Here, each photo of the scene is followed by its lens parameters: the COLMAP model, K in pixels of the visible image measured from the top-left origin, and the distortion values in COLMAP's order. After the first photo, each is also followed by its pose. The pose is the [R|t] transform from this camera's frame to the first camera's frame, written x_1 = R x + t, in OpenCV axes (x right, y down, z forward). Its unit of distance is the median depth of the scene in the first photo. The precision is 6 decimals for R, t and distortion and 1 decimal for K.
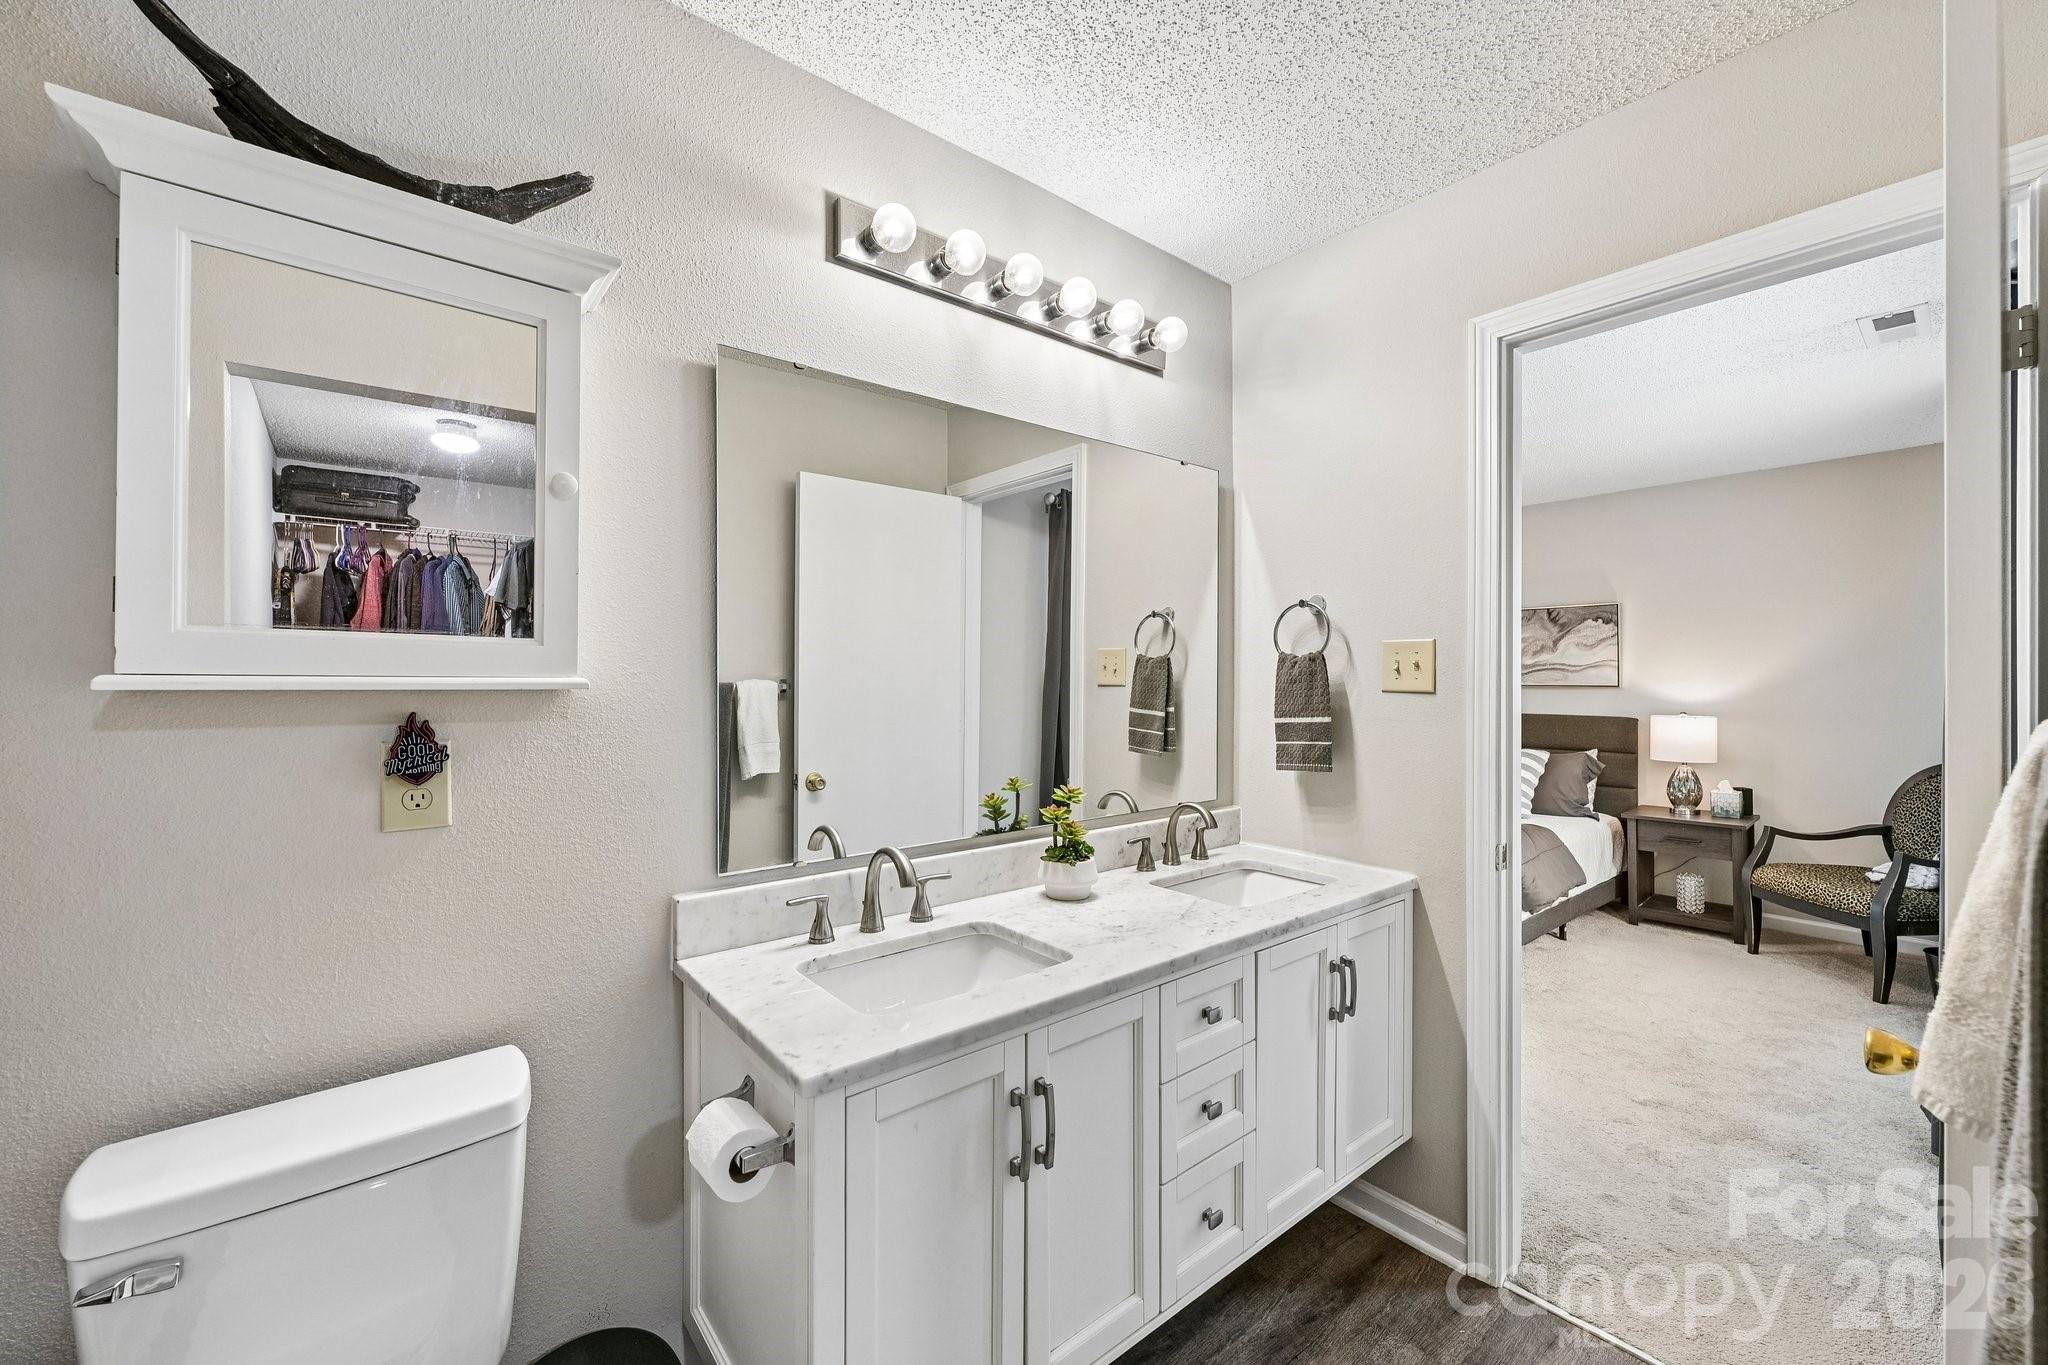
lens RADIAL K [[808.2, 0, 1028.4], [0, 808.2, 678.9], [0, 0, 1]] dist [0.004547, -0.000060]
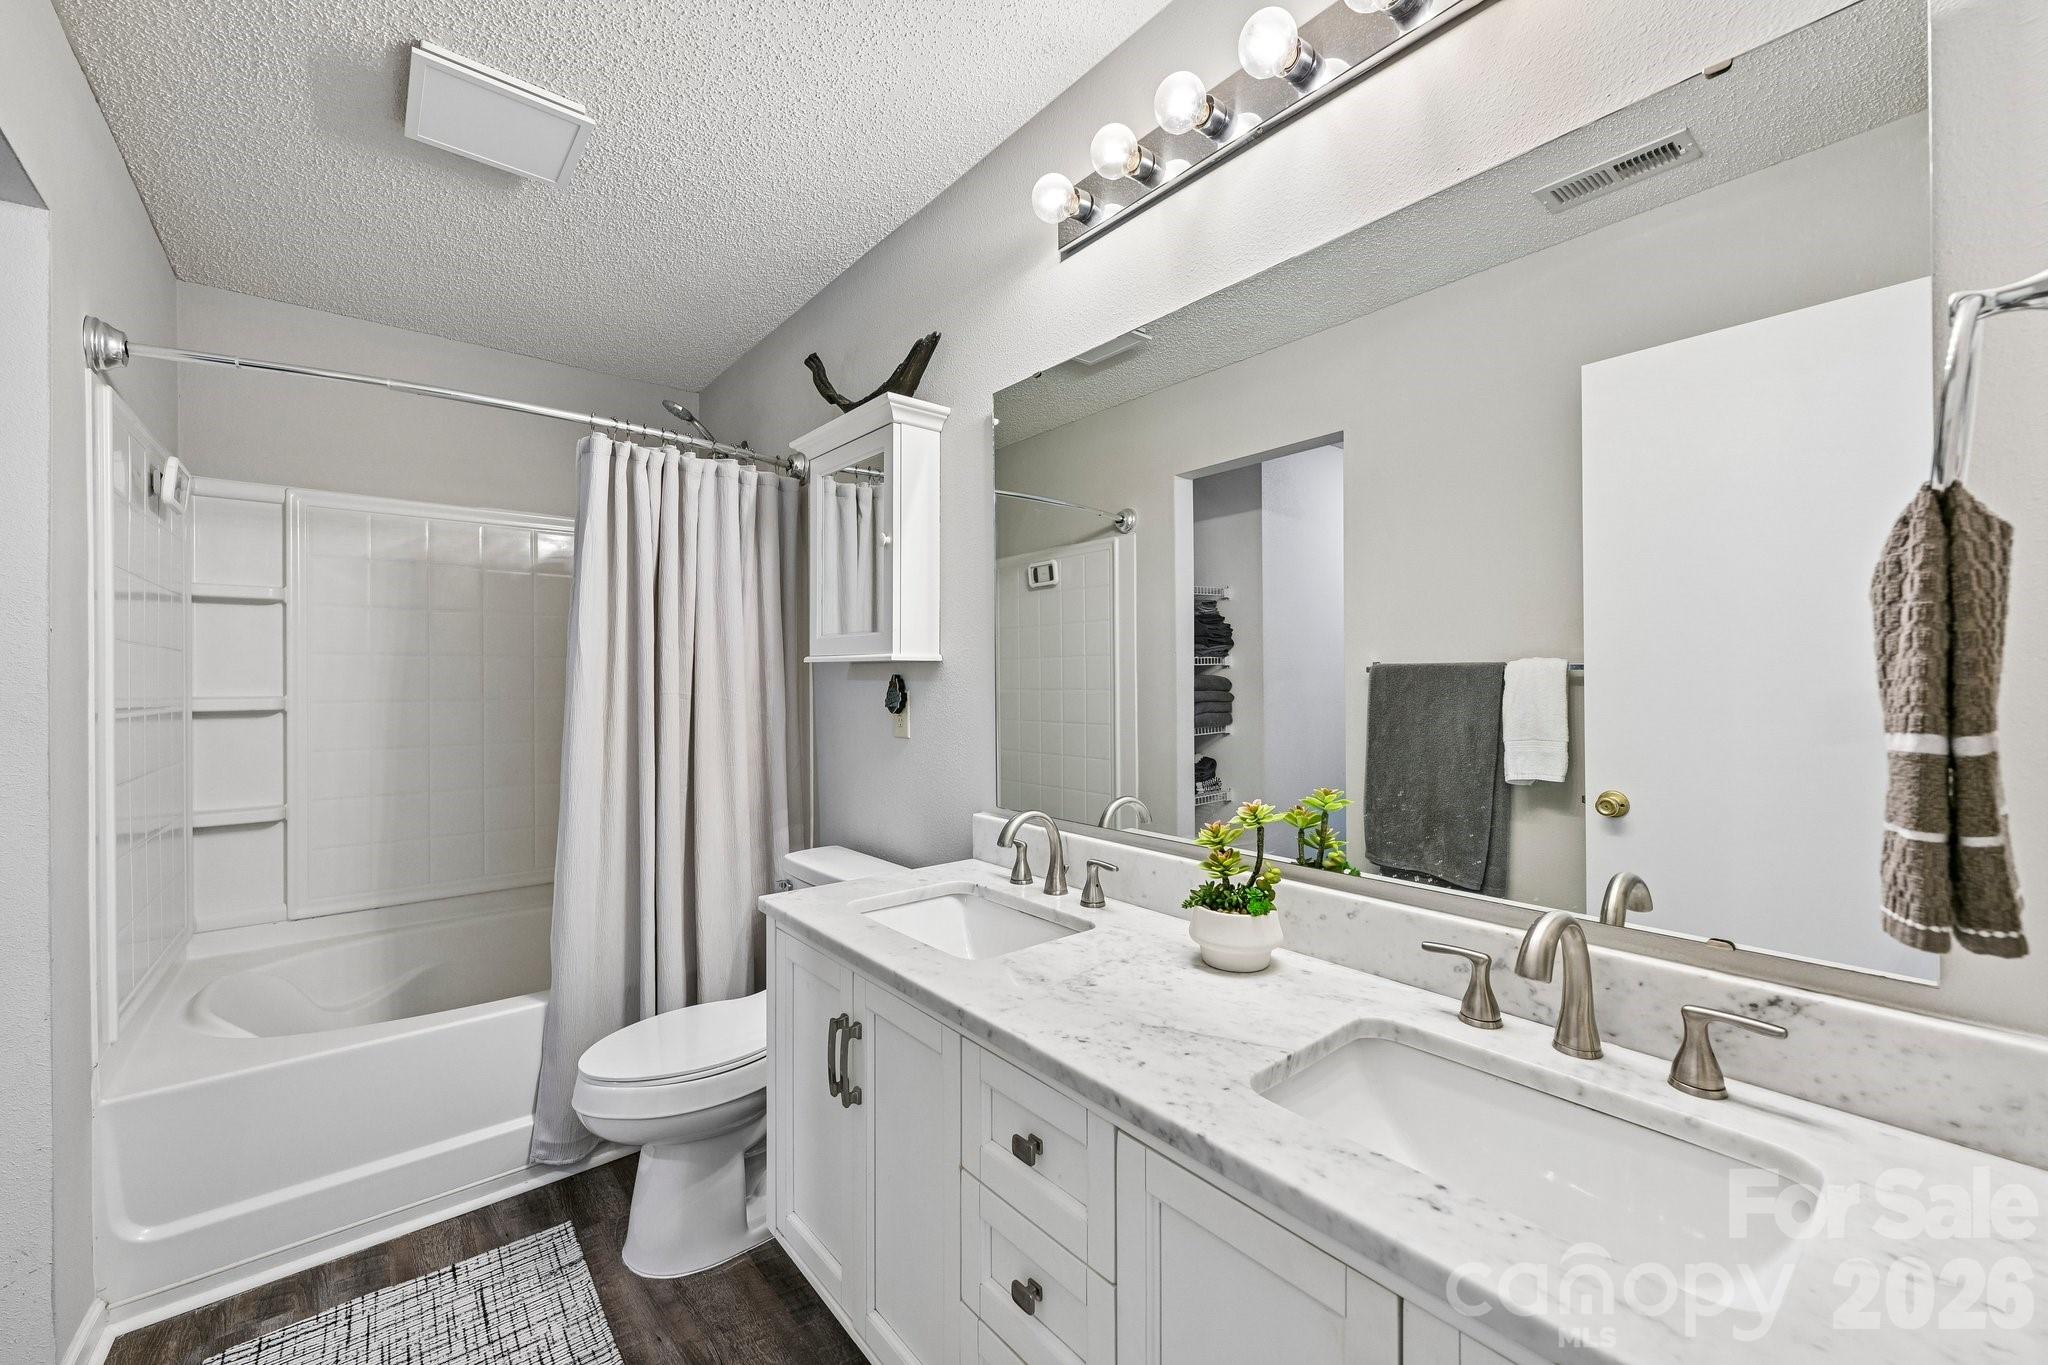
lens RADIAL K [[808.2, 0, 1011.7], [0, 808.2, 673.6], [0, 0, 1]] dist [0.004547, -0.000060]
pose [[0.003988, -0.003375, -0.999986, 0.831980], [0.000919, 0.999994, -0.003372, 0.033682], [0.999992, -0.000905, 0.003991, 0.931046]]
